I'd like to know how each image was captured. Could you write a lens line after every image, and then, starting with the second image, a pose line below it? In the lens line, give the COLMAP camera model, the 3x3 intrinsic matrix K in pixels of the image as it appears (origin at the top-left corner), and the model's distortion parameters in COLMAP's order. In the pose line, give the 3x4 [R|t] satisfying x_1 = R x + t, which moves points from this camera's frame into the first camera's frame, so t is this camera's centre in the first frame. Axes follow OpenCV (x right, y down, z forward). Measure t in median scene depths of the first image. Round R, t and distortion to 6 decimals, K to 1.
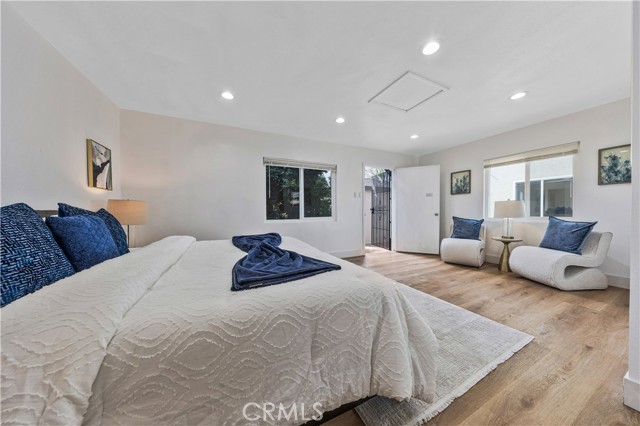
lens RADIAL K [[194.7, 0, 319.4], [0, 194.7, 212.3], [0, 0, 1]] dist [-0.009269, -0.000341]
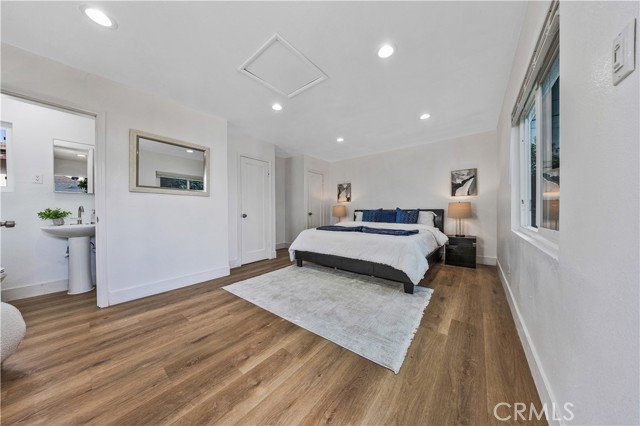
lens RADIAL K [[194.7, 0, 320.8], [0, 194.7, 213.9], [0, 0, 1]] dist [-0.009269, -0.000341]
pose [[-0.896181, 0.017719, -0.443335, 0.710116], [0.010745, 0.999776, 0.018239, -0.007883], [0.443559, 0.011582, -0.896171, 1.890694]]
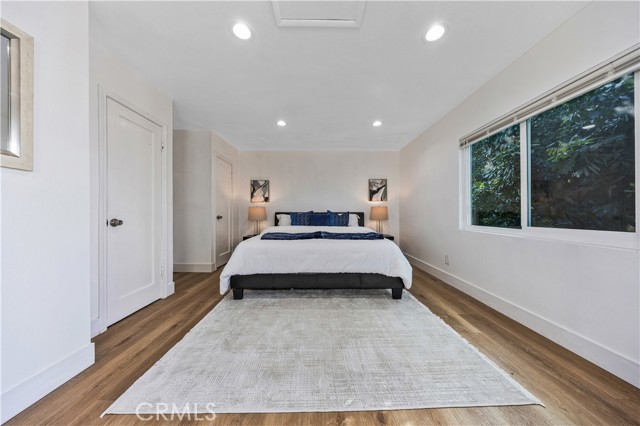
lens RADIAL K [[194.7, 0, 321.6], [0, 194.7, 213.4], [0, 0, 1]] dist [-0.009269, -0.000341]
pose [[-0.418217, 0.008098, -0.908311, 0.903981], [0.001258, 0.999964, 0.008336, -0.012092], [0.908346, 0.002343, -0.418213, 1.261723]]
